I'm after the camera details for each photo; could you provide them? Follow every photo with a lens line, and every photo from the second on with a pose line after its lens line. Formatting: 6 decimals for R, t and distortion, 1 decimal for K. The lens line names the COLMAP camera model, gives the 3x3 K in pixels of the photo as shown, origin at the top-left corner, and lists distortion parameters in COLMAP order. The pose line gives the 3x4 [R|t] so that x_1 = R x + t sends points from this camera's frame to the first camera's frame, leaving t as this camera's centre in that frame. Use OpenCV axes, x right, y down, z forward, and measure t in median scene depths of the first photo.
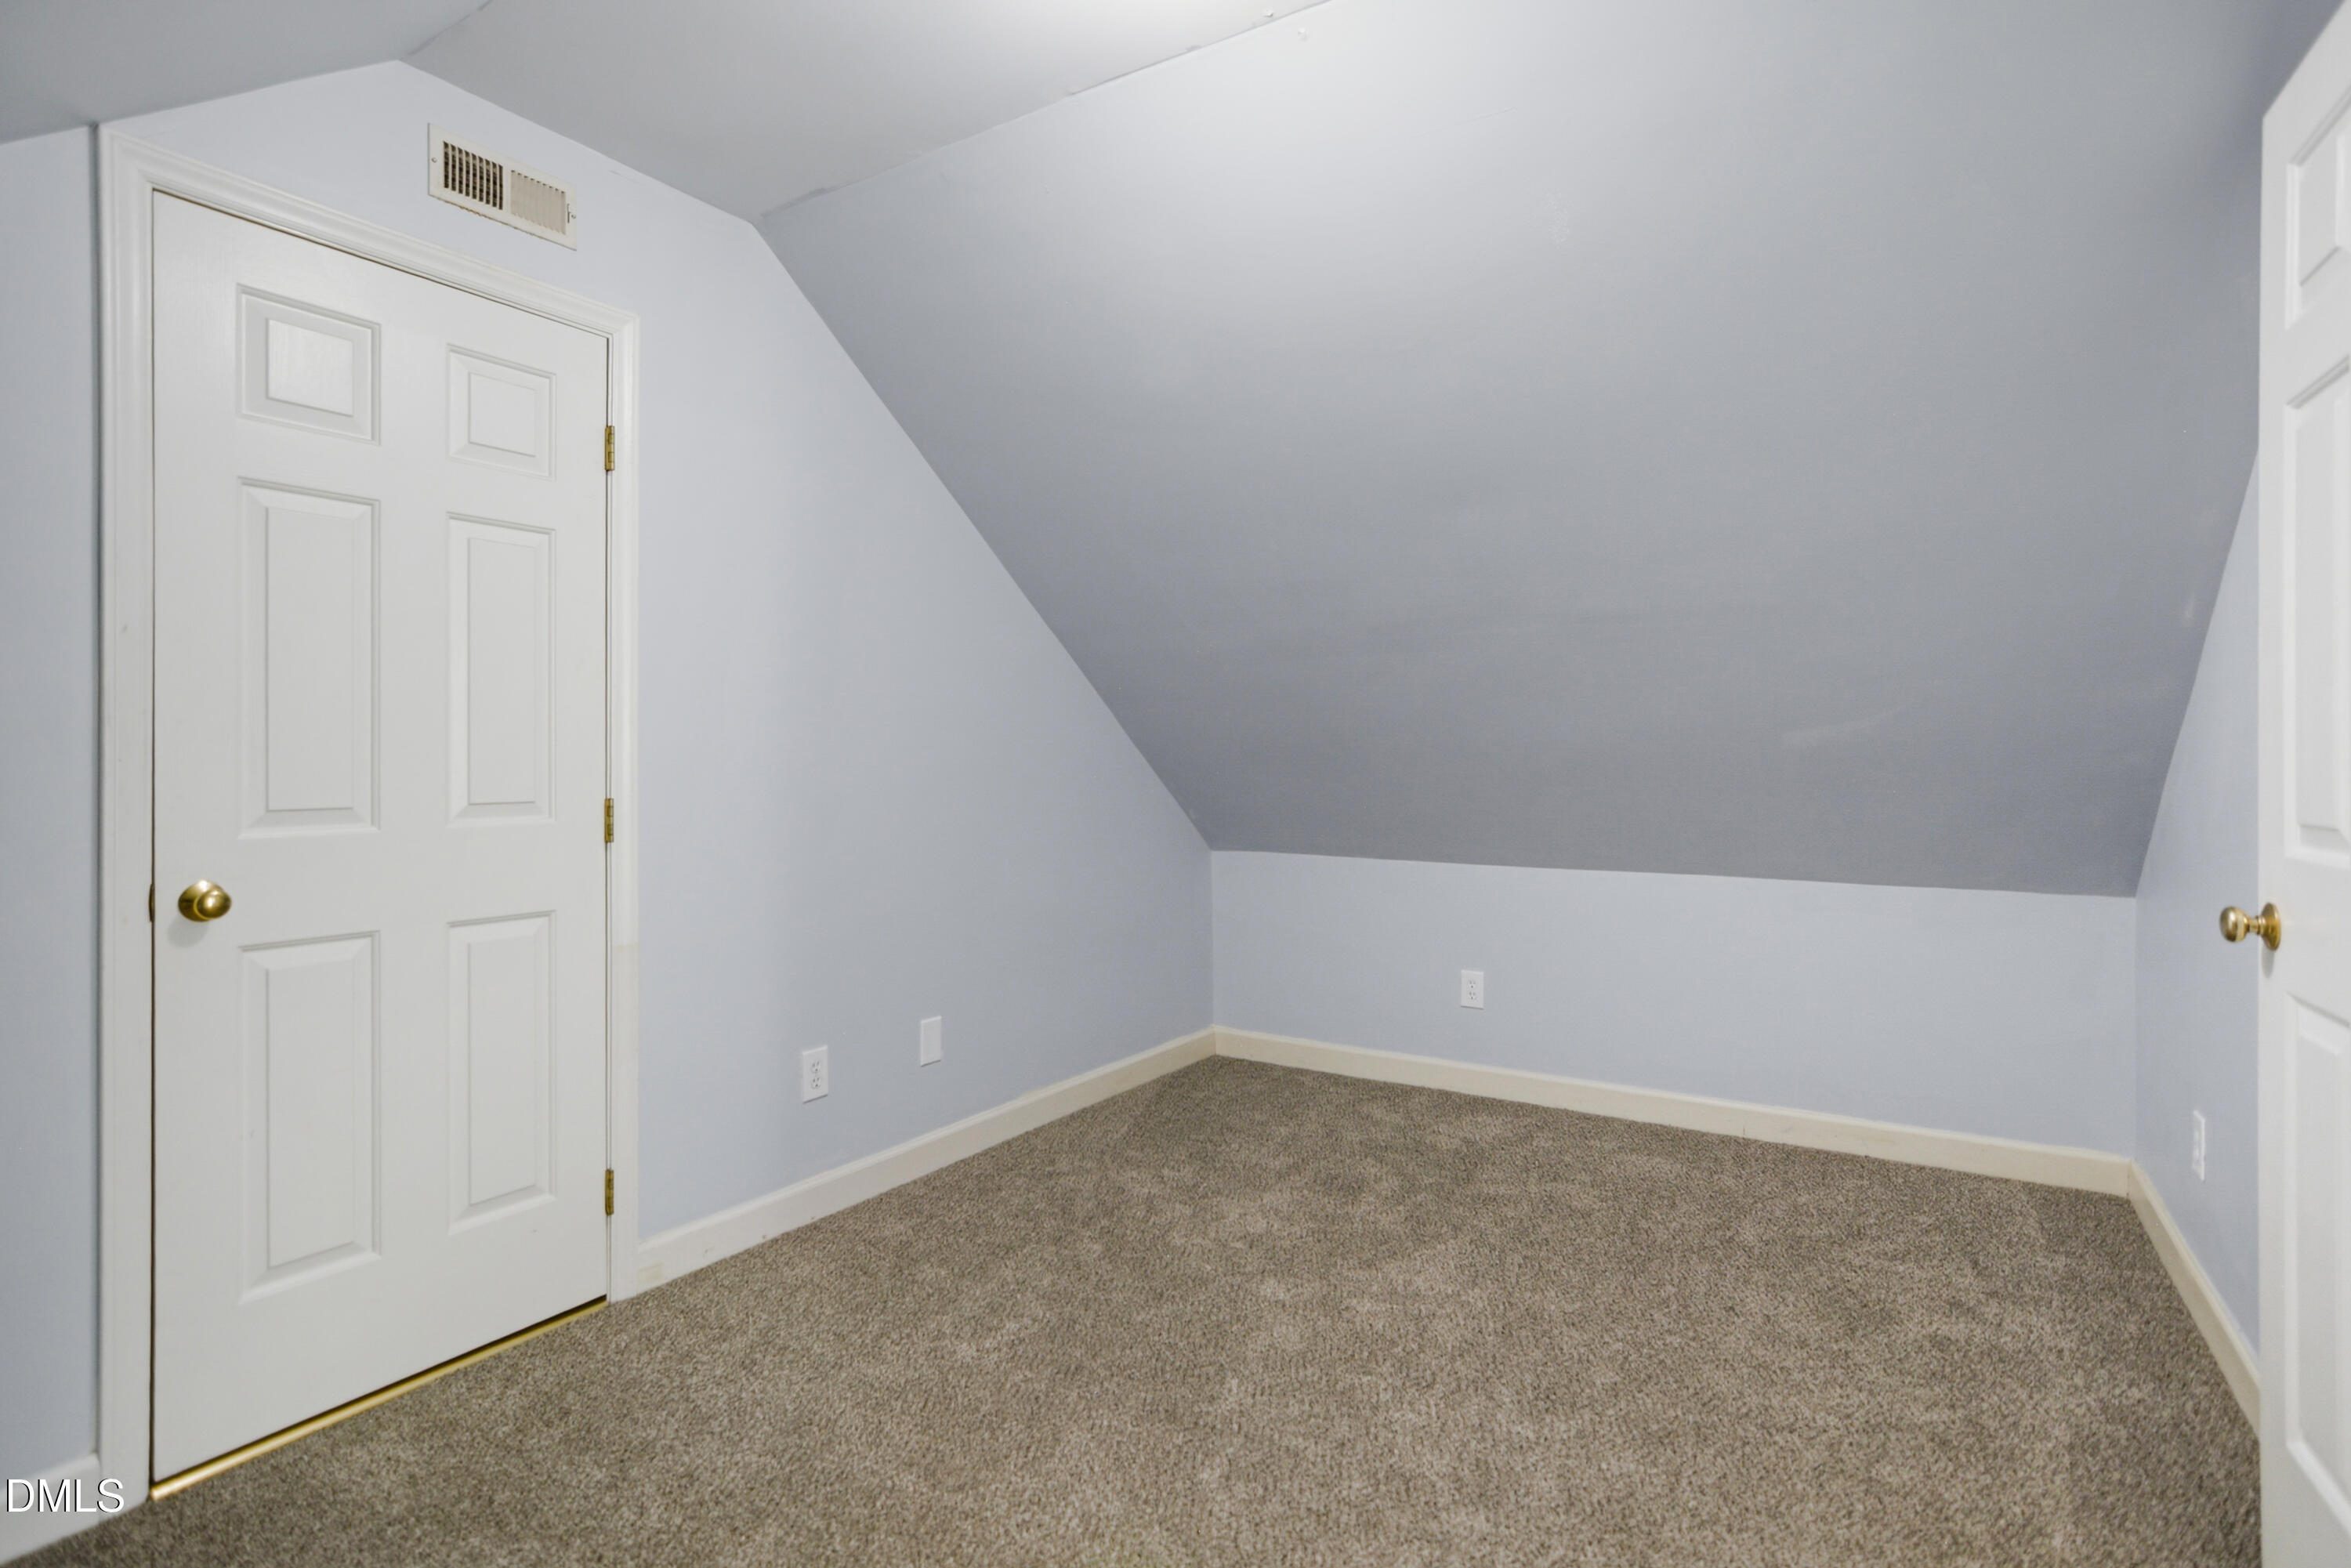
lens RADIAL K [[1173.4, 0, 1168.2], [0, 1173.4, 777.8], [0, 0, 1]] dist [-0.002405, -0.000405]
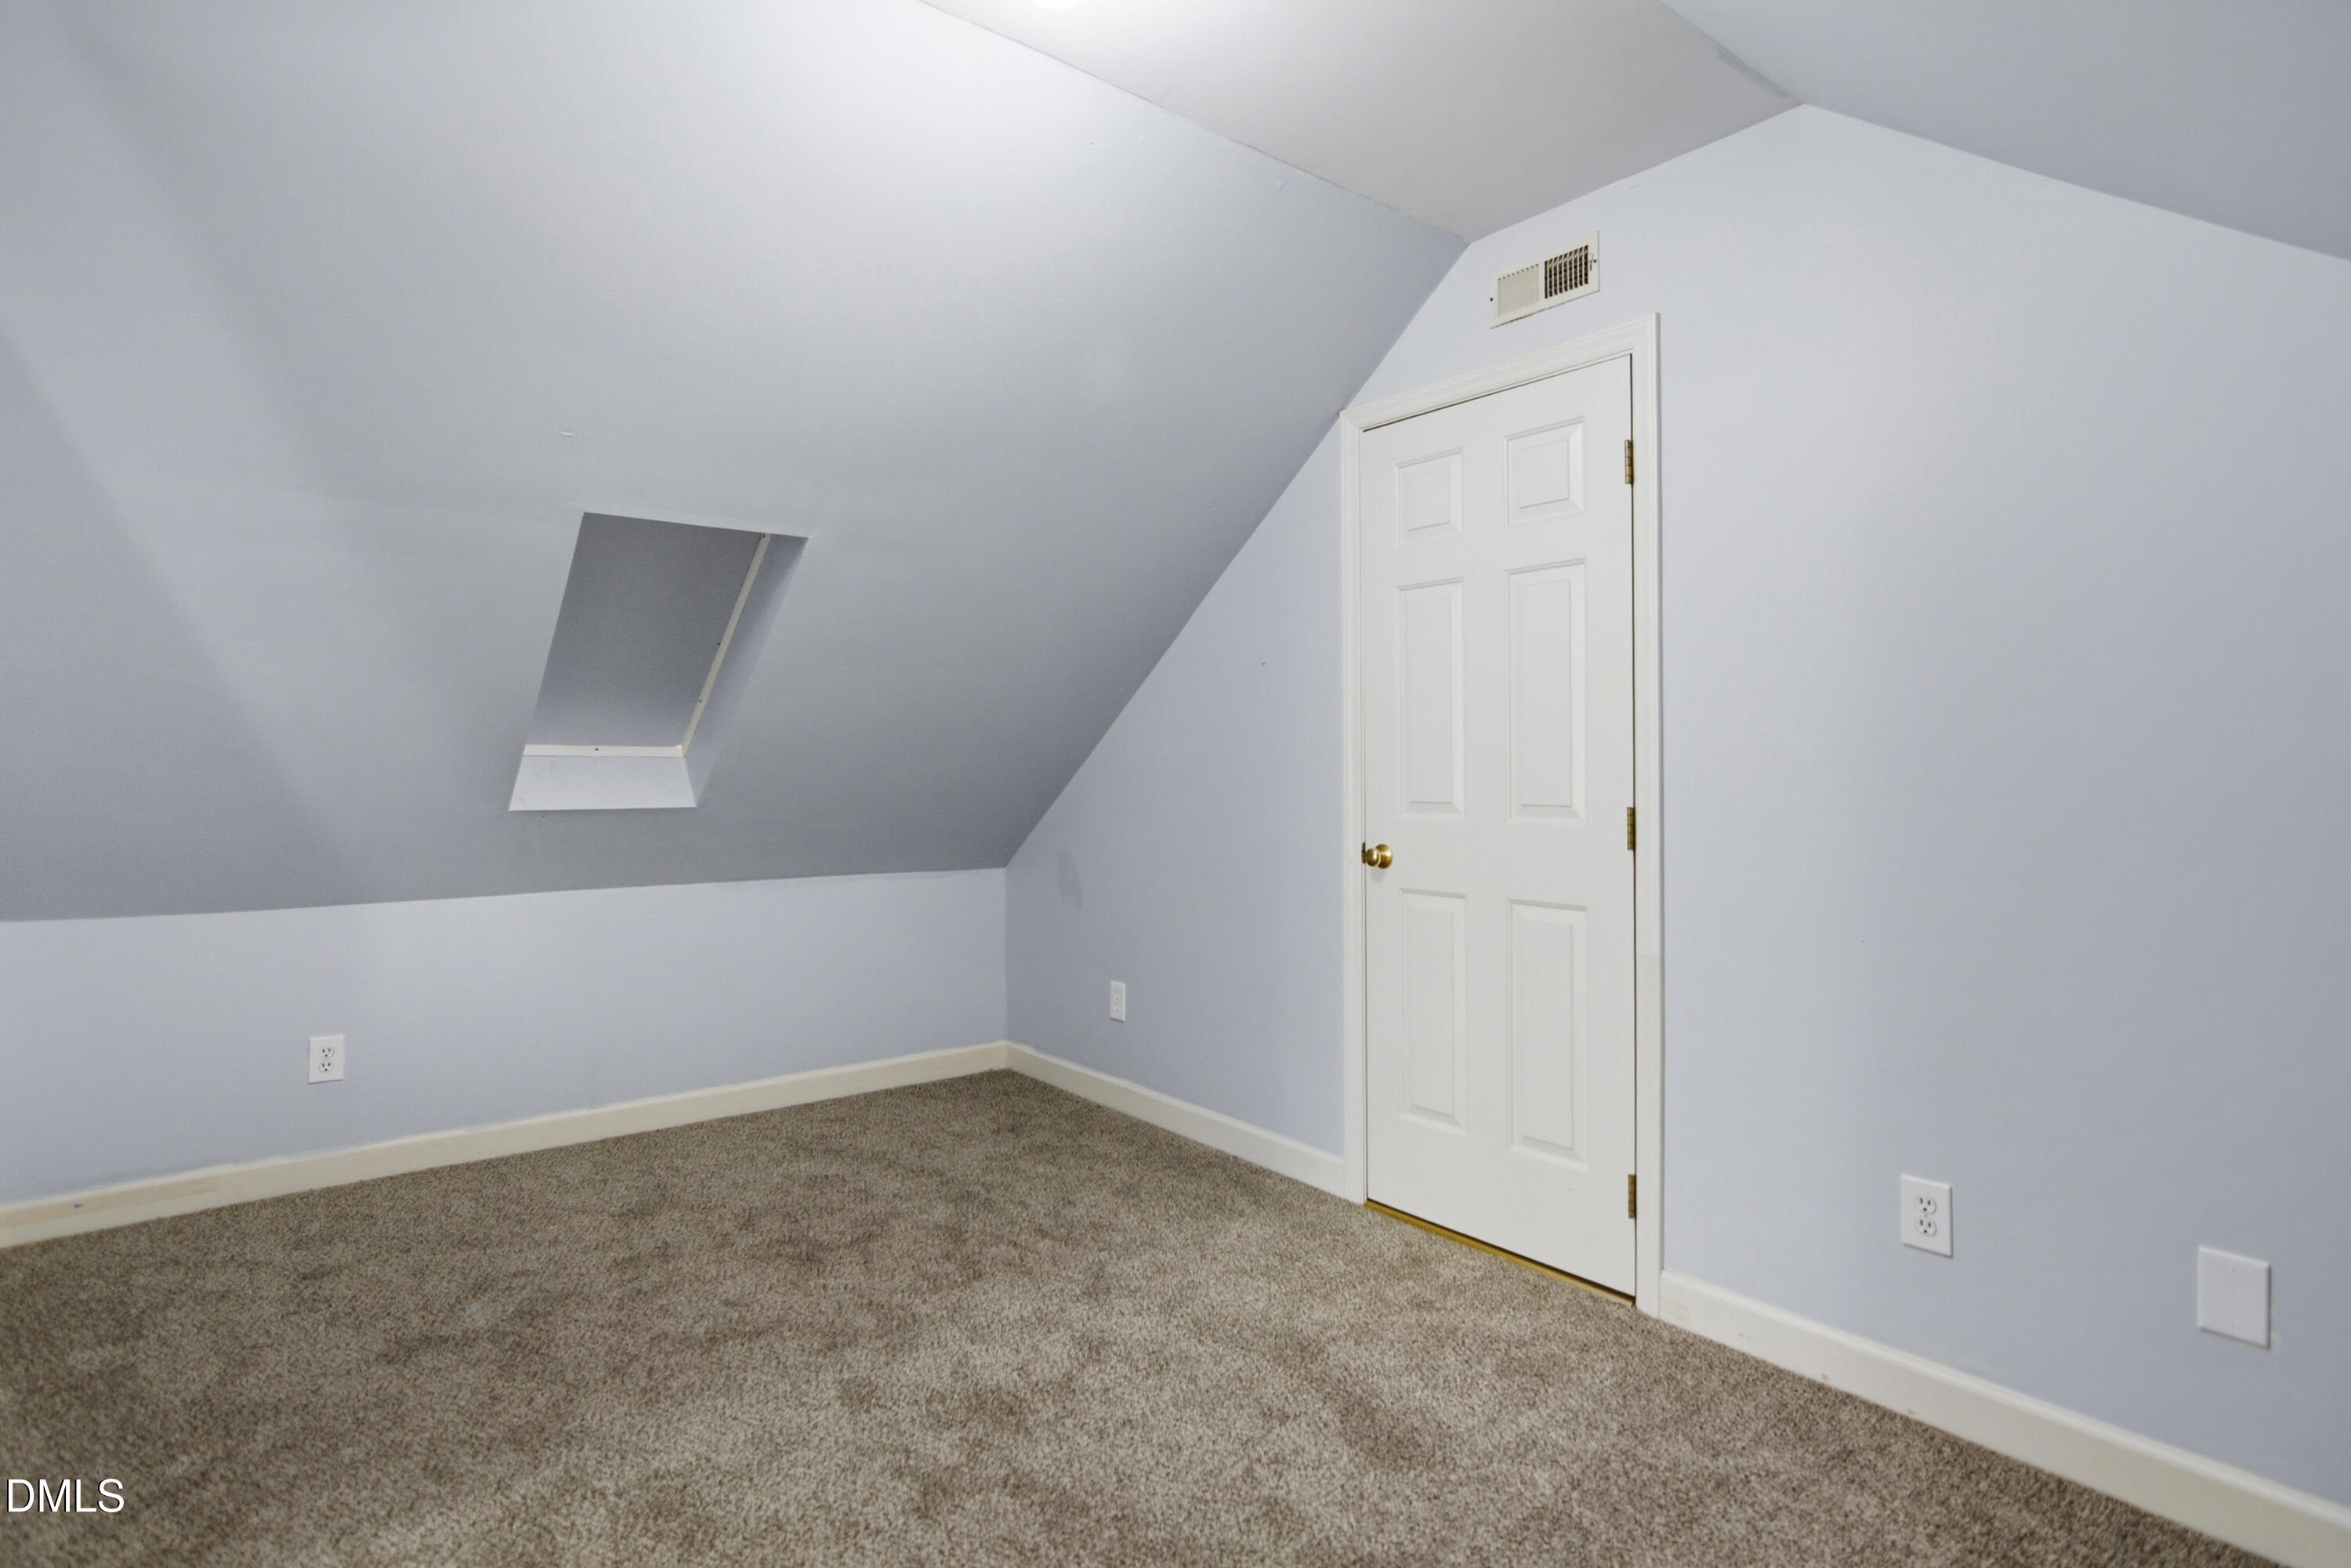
lens RADIAL K [[1173.4, 0, 1168.2], [0, 1173.4, 777.8], [0, 0, 1]] dist [-0.002405, -0.000405]
pose [[-0.319245, 0.014230, -0.947565, 0.618823], [-0.012709, 0.999733, 0.019295, -0.023058], [0.947587, 0.018203, -0.318979, 0.954668]]
